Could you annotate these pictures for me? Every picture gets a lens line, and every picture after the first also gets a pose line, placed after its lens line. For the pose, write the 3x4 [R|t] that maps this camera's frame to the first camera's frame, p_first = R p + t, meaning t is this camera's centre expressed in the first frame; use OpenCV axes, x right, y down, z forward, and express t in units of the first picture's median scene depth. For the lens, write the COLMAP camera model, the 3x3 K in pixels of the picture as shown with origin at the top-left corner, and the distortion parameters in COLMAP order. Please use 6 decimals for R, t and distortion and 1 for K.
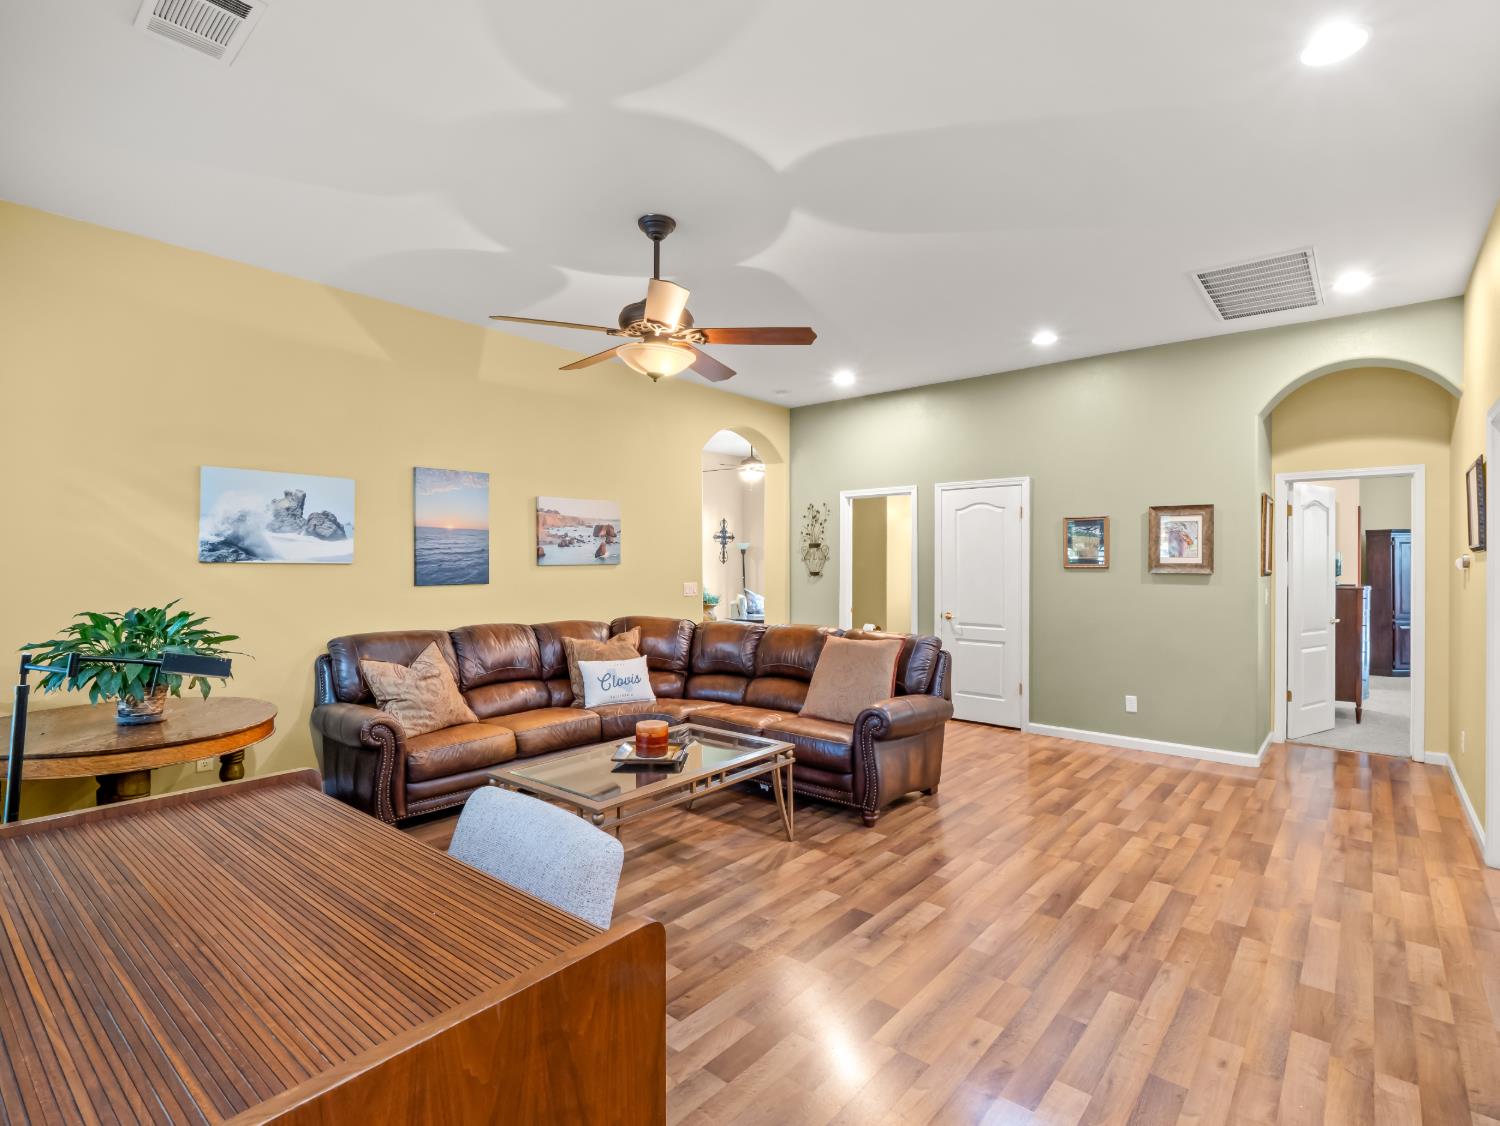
lens RADIAL K [[726.1, 0, 741.8], [0, 726.1, 558.8], [0, 0, 1]] dist [-0.012990, -0.002009]
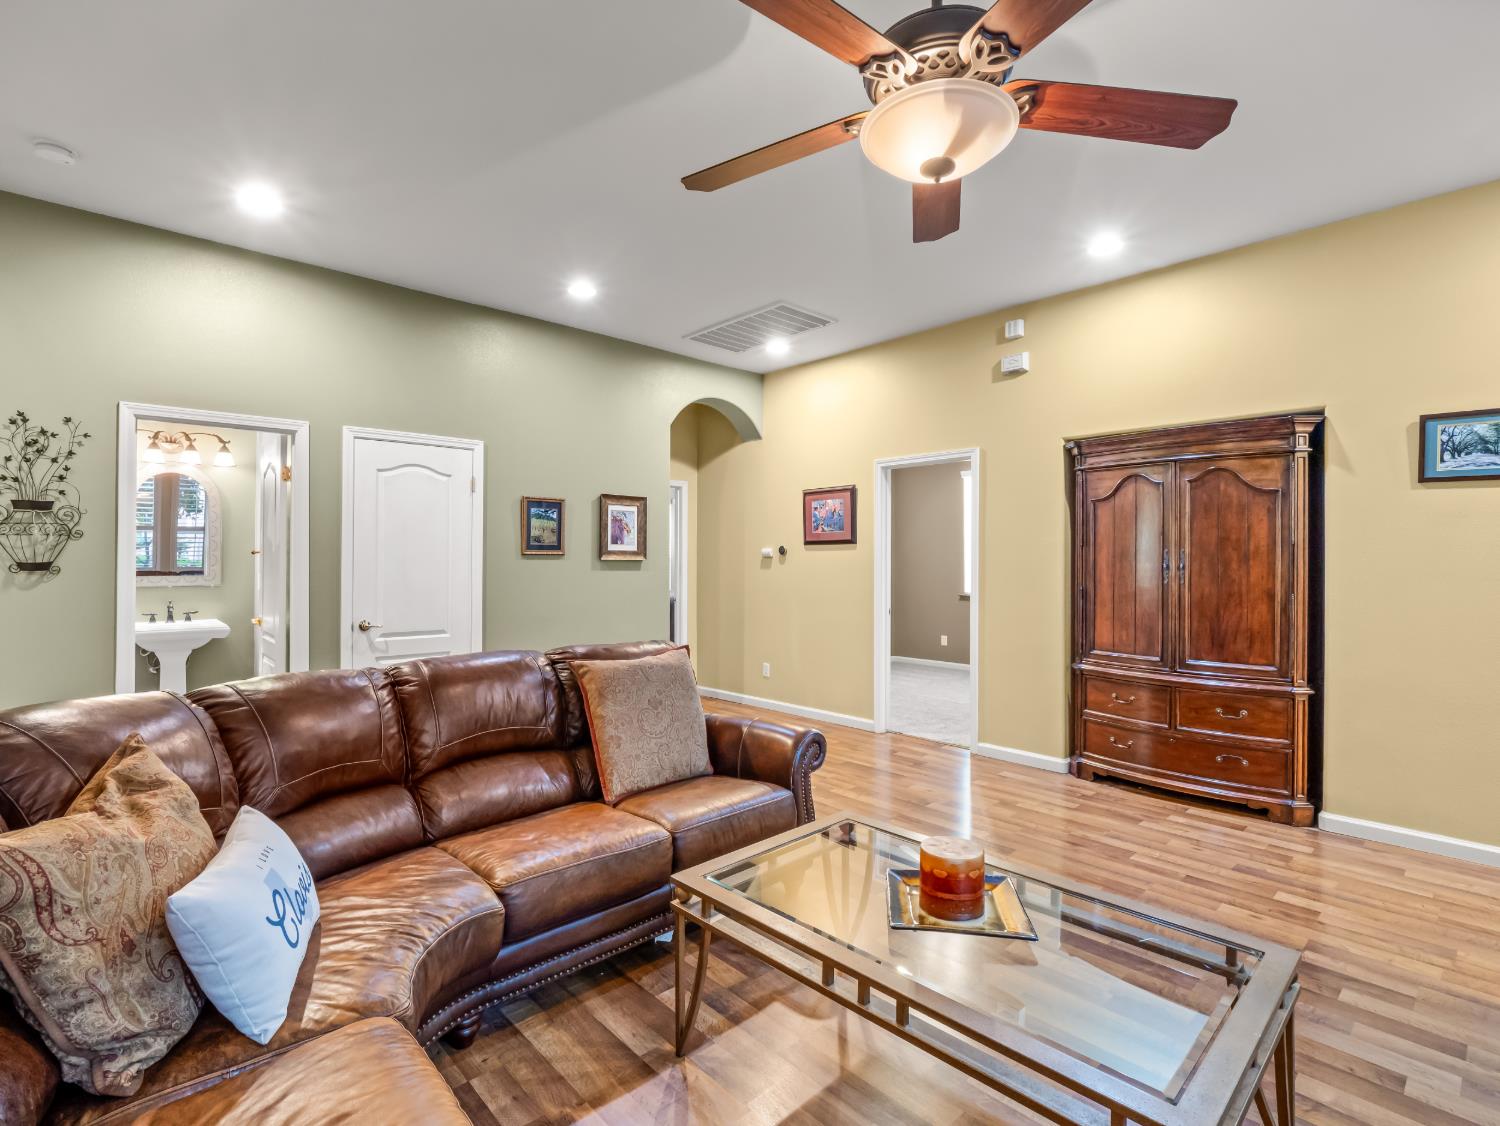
lens RADIAL K [[726.1, 0, 738.1], [0, 726.1, 557.9], [0, 0, 1]] dist [-0.012990, -0.002009]
pose [[0.115576, 0.000932, 0.993298, -0.441668], [-0.009093, 0.999959, 0.000120, 0.016296], [-0.993257, -0.009046, 0.115580, 0.744882]]
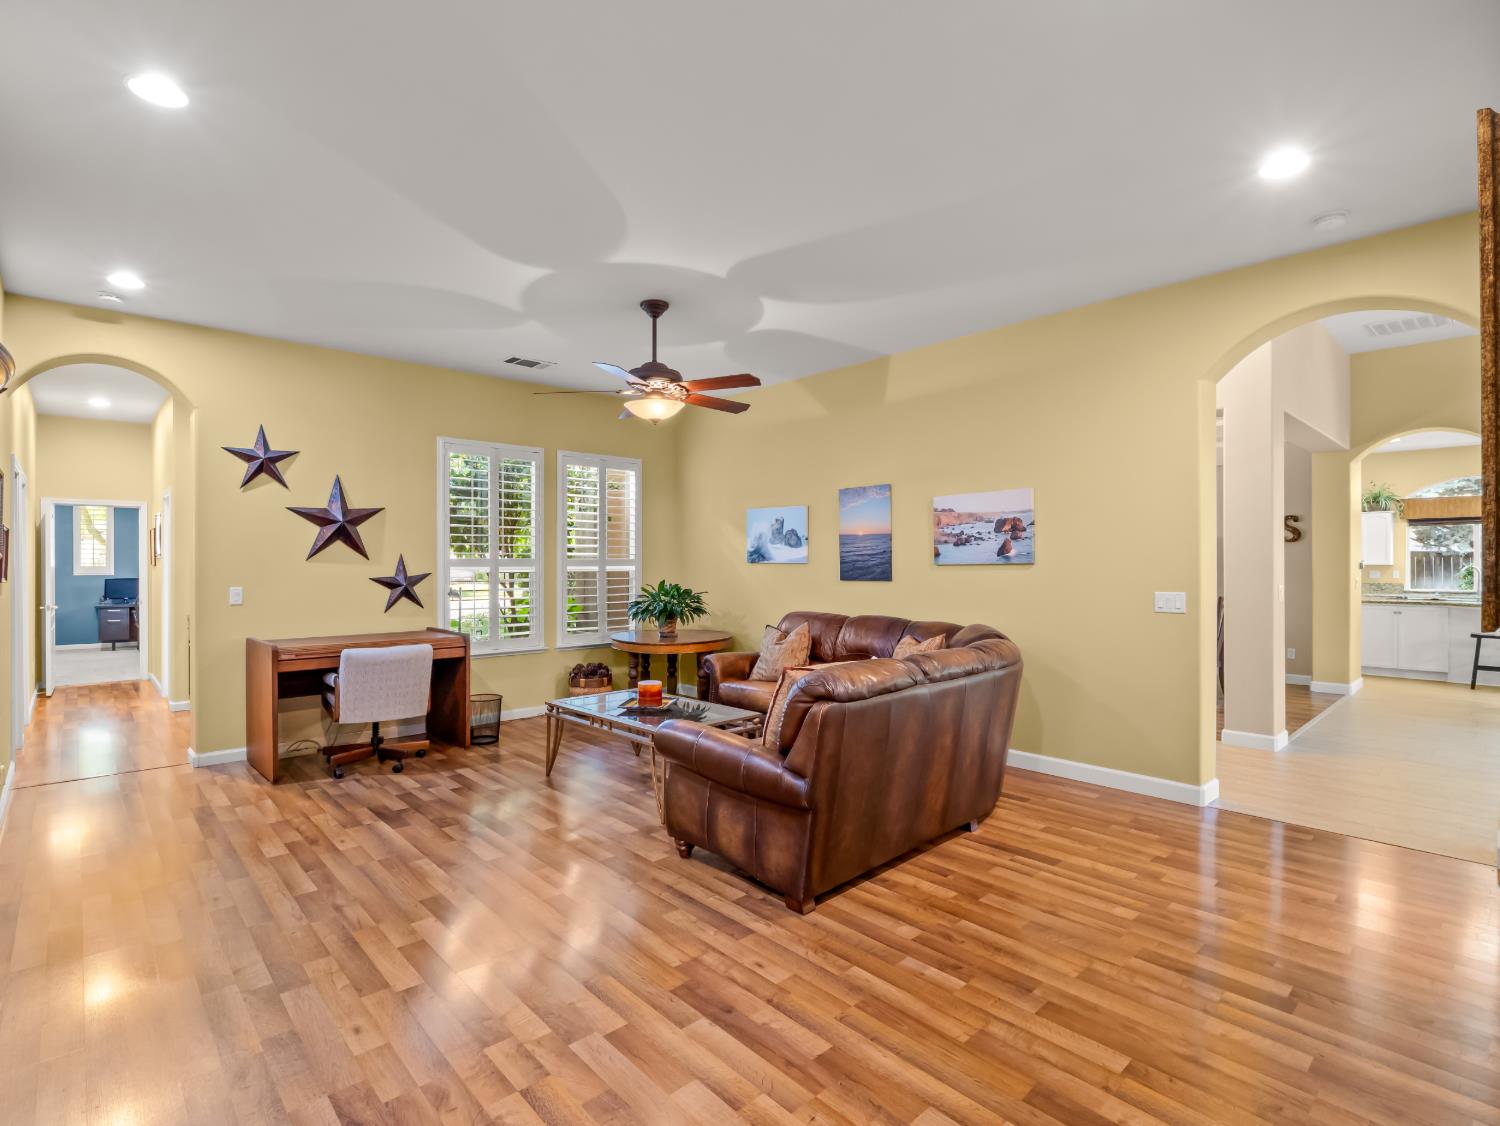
lens RADIAL K [[726.1, 0, 743.2], [0, 726.1, 561.9], [0, 0, 1]] dist [-0.012990, -0.002009]
pose [[-0.103774, -0.001133, -0.994600, 0.815537], [0.007842, 0.999967, -0.001958, 0.005314], [0.994570, -0.008003, -0.103762, 0.897560]]
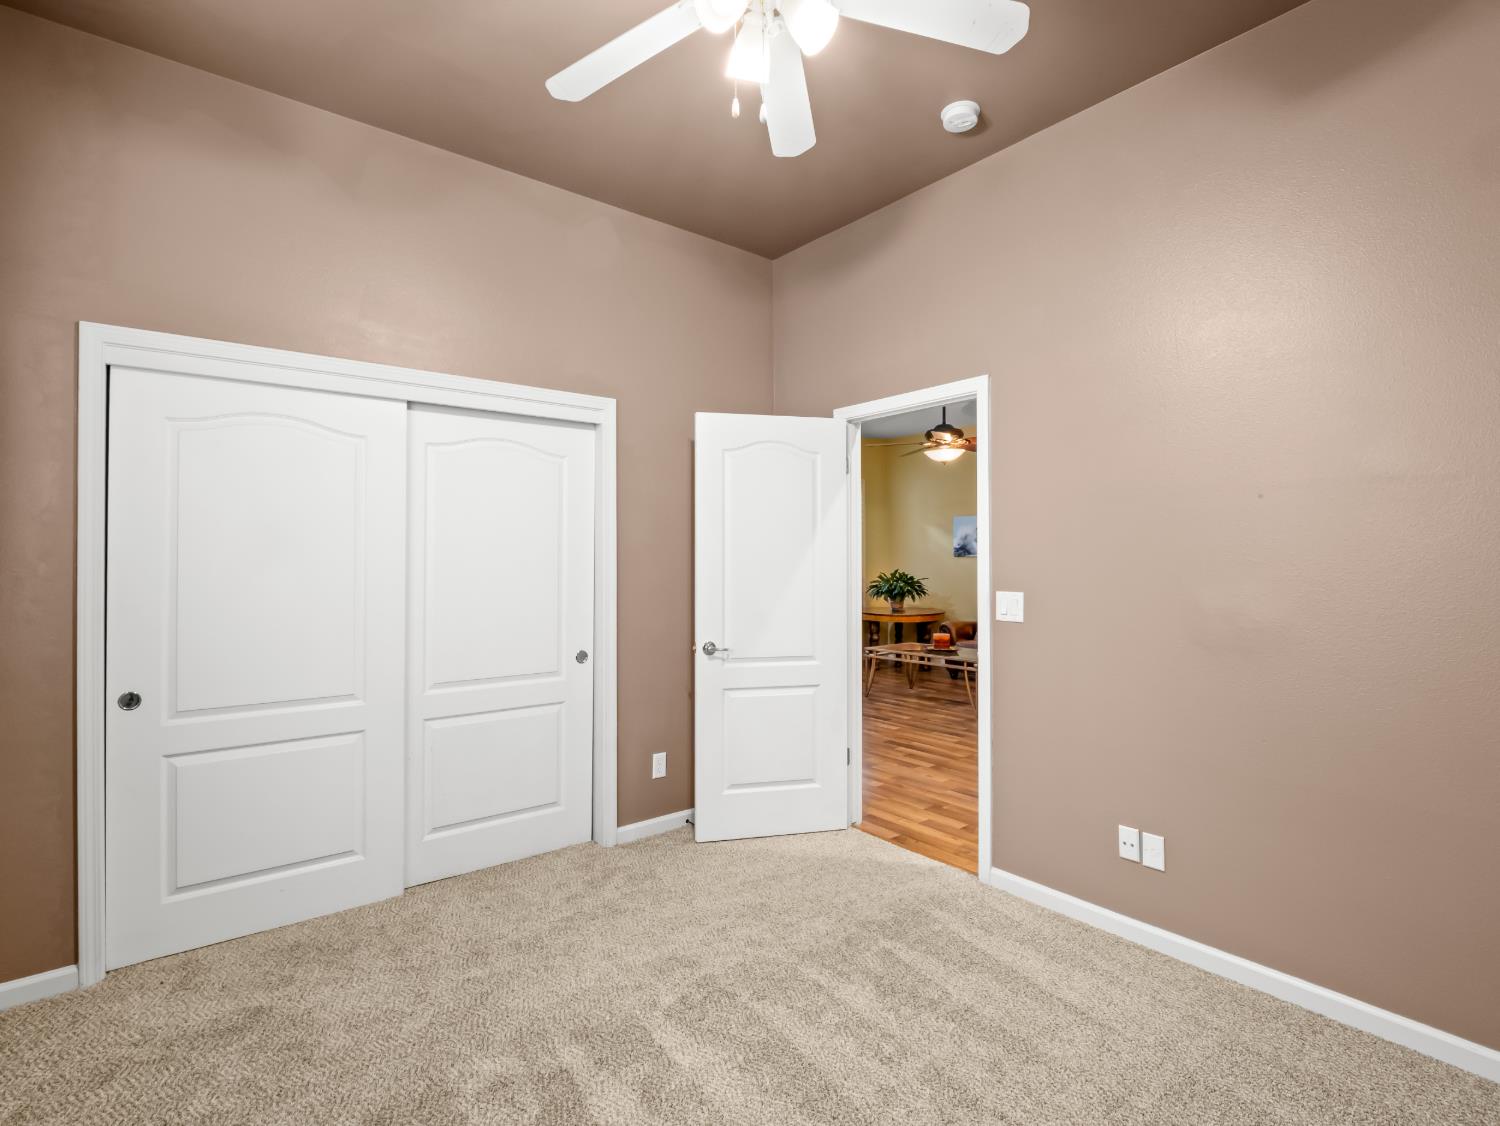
lens RADIAL K [[726.1, 0, 751.0], [0, 726.1, 568.4], [0, 0, 1]] dist [-0.012990, -0.002009]
pose [[-0.170511, 0.011727, -0.985286, 1.357680], [0.006180, 0.999922, 0.010831, 0.011365], [0.985336, -0.004242, -0.170571, 0.564624]]
